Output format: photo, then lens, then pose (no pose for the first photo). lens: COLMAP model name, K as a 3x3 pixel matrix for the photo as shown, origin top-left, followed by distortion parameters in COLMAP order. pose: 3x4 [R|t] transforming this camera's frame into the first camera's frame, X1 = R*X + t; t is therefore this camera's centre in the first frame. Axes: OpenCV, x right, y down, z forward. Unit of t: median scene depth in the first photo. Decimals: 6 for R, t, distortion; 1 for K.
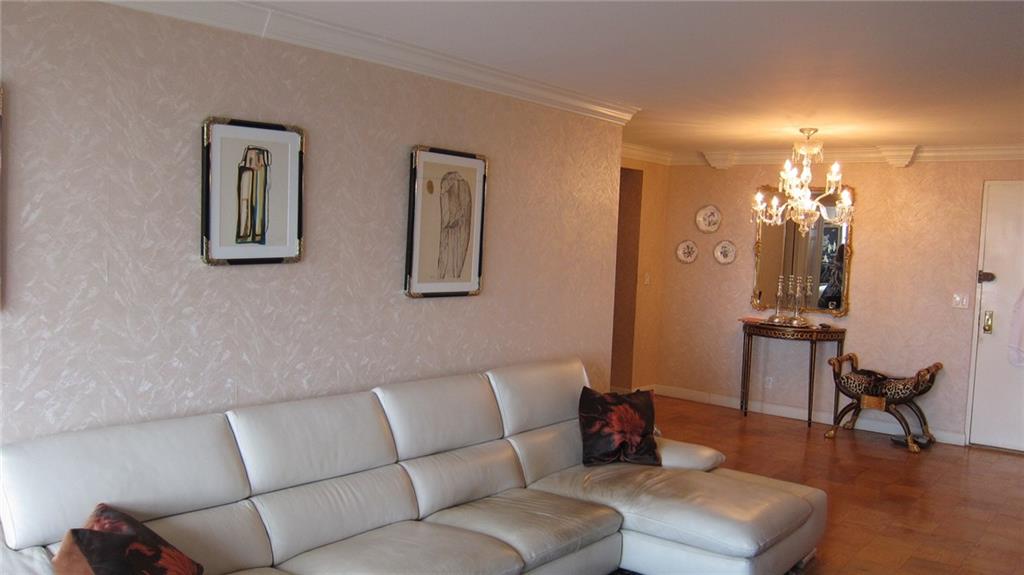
lens RADIAL K [[879.6, 0, 520.9], [0, 879.6, 242.3], [0, 0, 1]] dist [-0.077182, 0.030583]
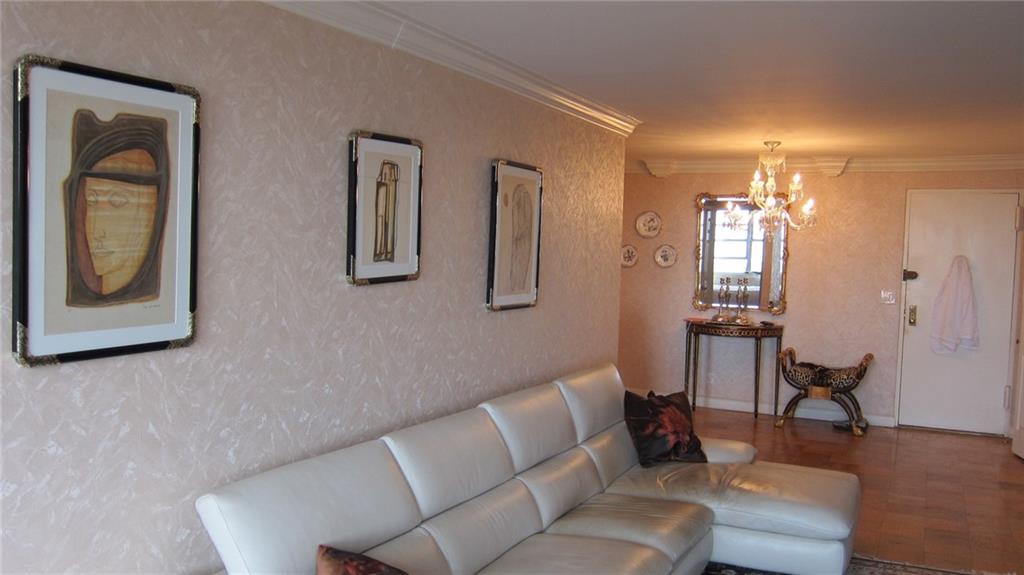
lens RADIAL K [[879.6, 0, 496.1], [0, 879.6, 245.5], [0, 0, 1]] dist [-0.077182, 0.030583]
pose [[0.977840, -0.013774, 0.208900, -0.330245], [0.013033, 0.999903, 0.004923, -0.016461], [-0.208947, -0.002091, 0.977925, 0.022284]]
